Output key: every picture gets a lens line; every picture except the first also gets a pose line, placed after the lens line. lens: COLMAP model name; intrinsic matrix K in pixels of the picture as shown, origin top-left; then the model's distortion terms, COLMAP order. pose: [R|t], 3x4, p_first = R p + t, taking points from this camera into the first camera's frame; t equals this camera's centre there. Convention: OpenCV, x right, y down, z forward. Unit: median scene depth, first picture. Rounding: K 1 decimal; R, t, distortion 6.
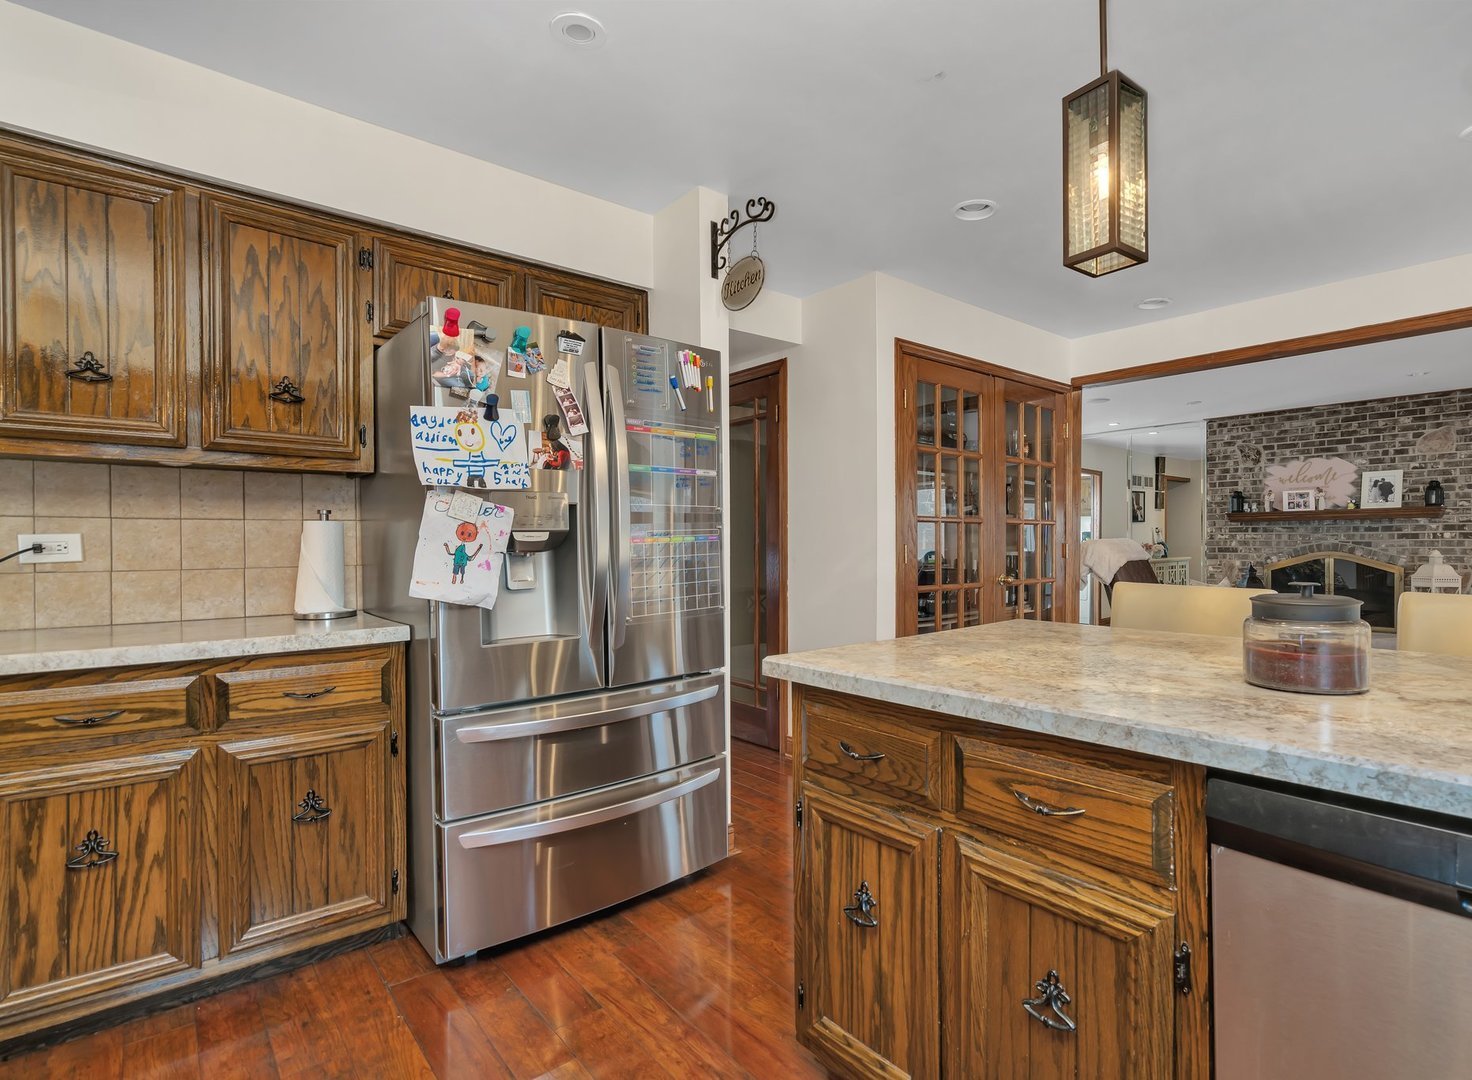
lens RADIAL K [[738.4, 0, 774.8], [0, 738.4, 549.7], [0, 0, 1]] dist [-0.010079, 0.000094]
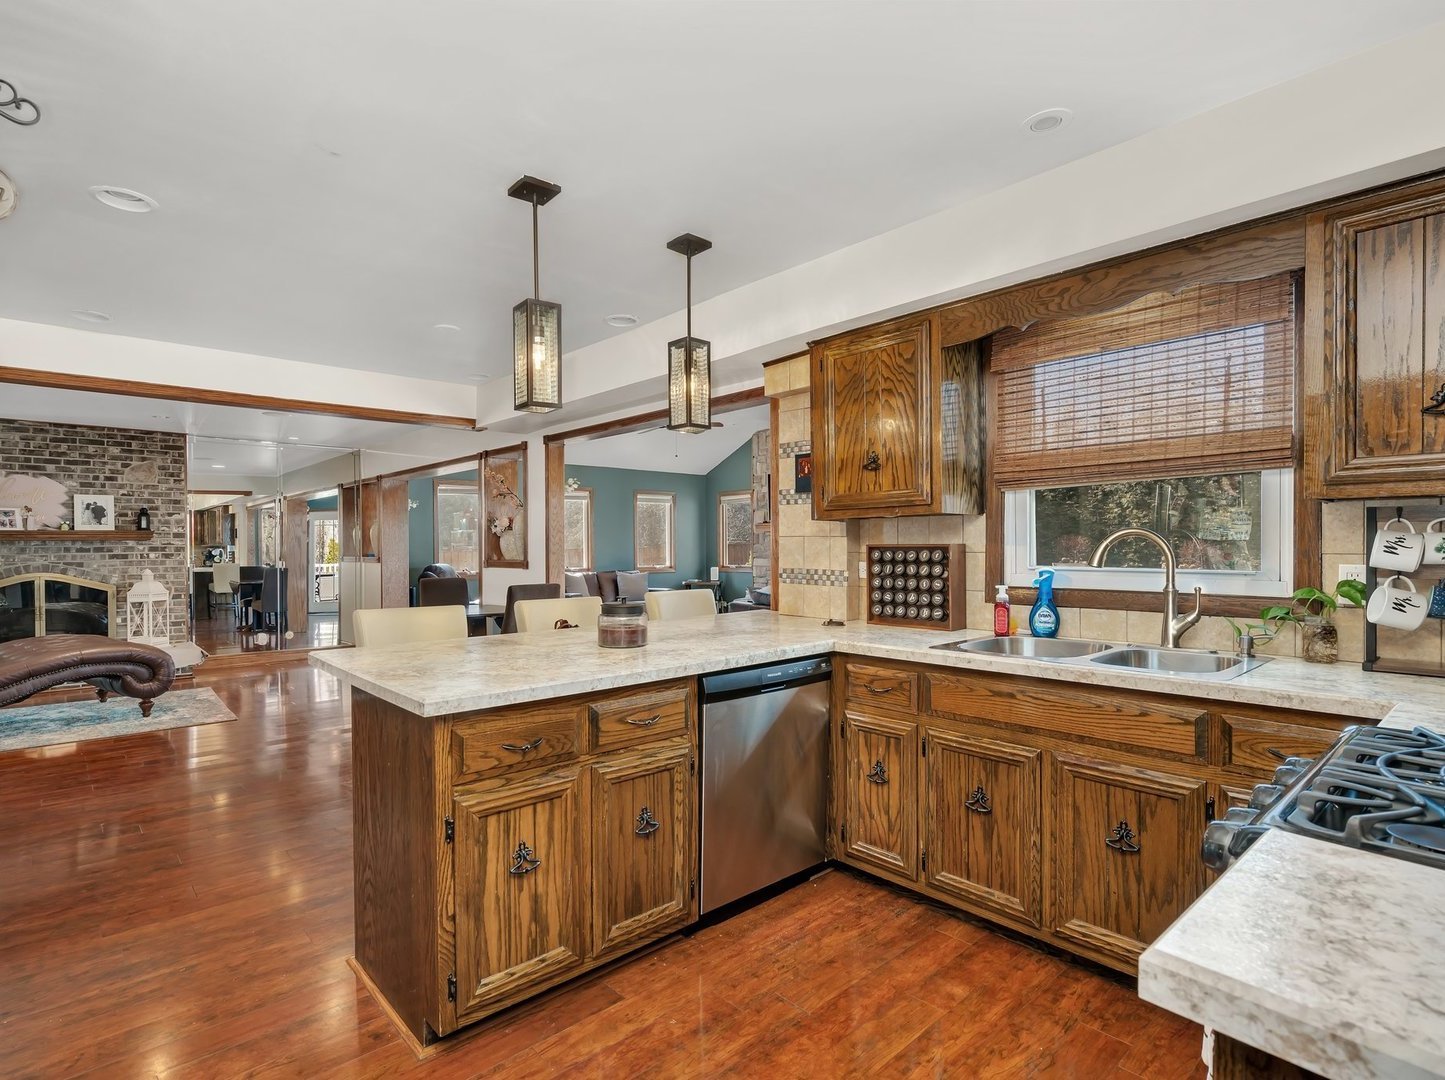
lens RADIAL K [[750.1, 0, 695.8], [0, 750.1, 549.8], [0, 0, 1]] dist [0.015618, -0.000820]
pose [[-0.002352, -0.000690, 0.999997, -0.259452], [0.015080, 0.999886, 0.000725, -0.016402], [-0.999884, 0.015082, -0.002341, 0.139335]]
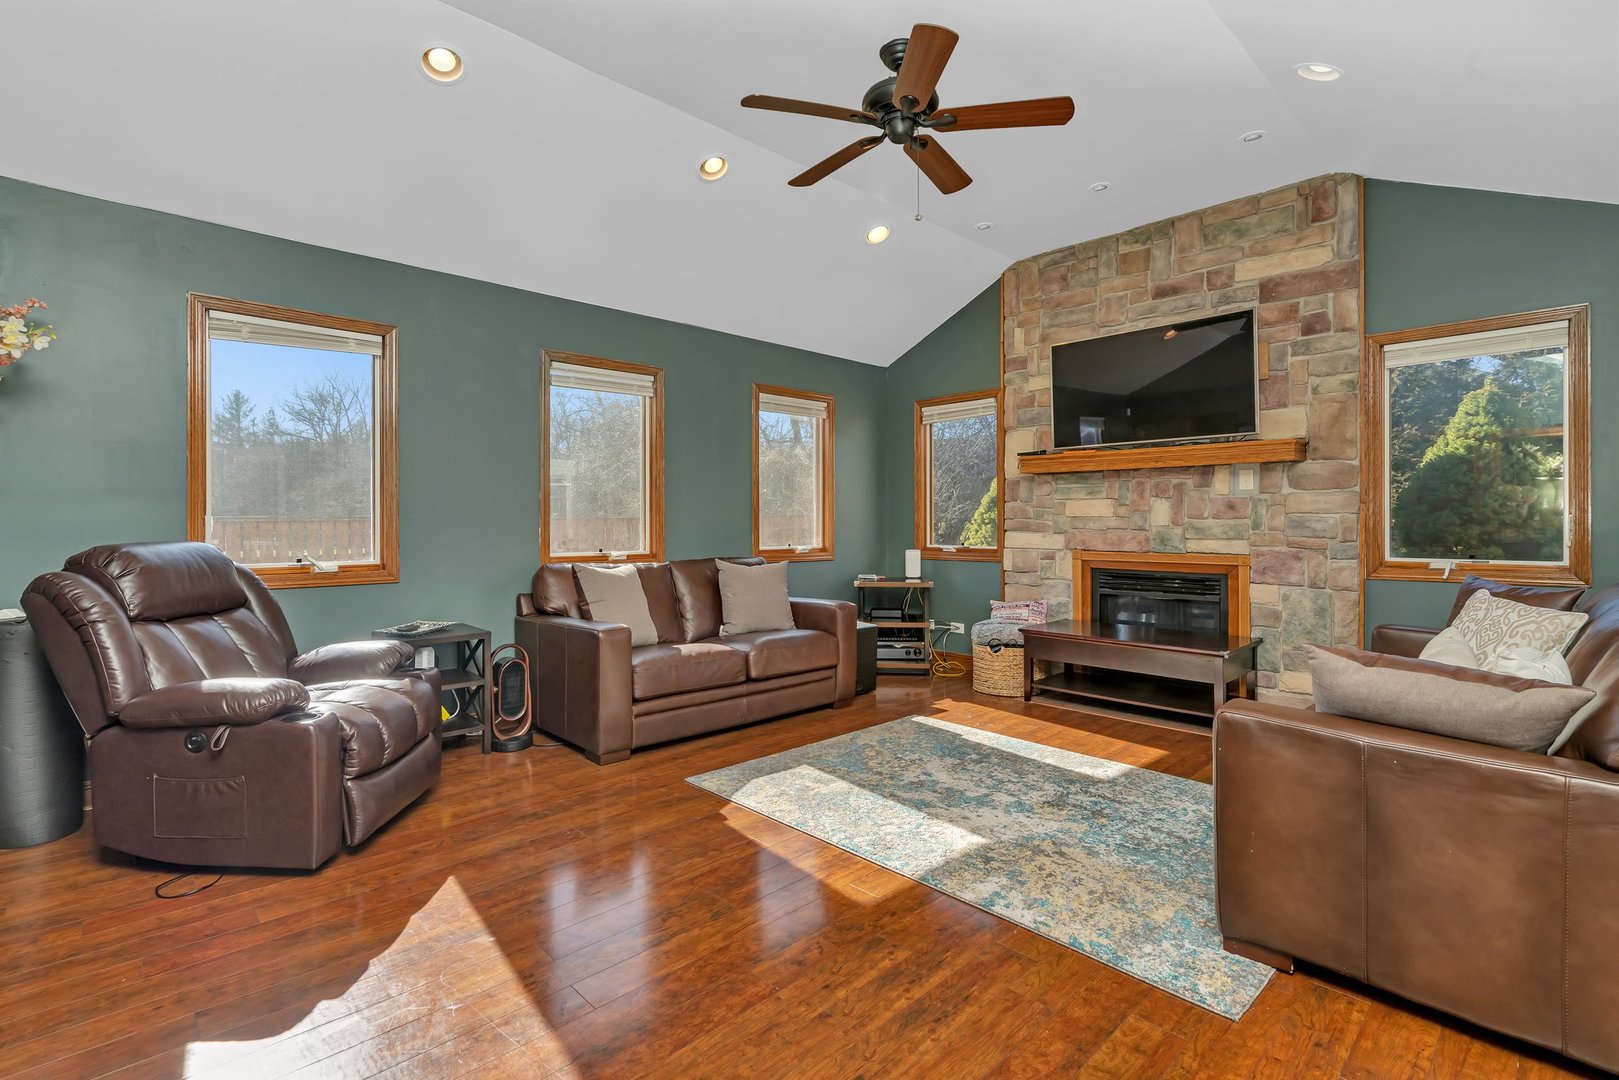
lens RADIAL K [[738.5, 0, 809.8], [0, 738.5, 520.4], [0, 0, 1]] dist [-0.004141, 0.002046]
pose [[-0.066445, 0.010389, 0.997736, 0.665402], [0.011764, 0.999884, -0.009628, -0.000577], [-0.997721, 0.011098, -0.066559, 0.265661]]
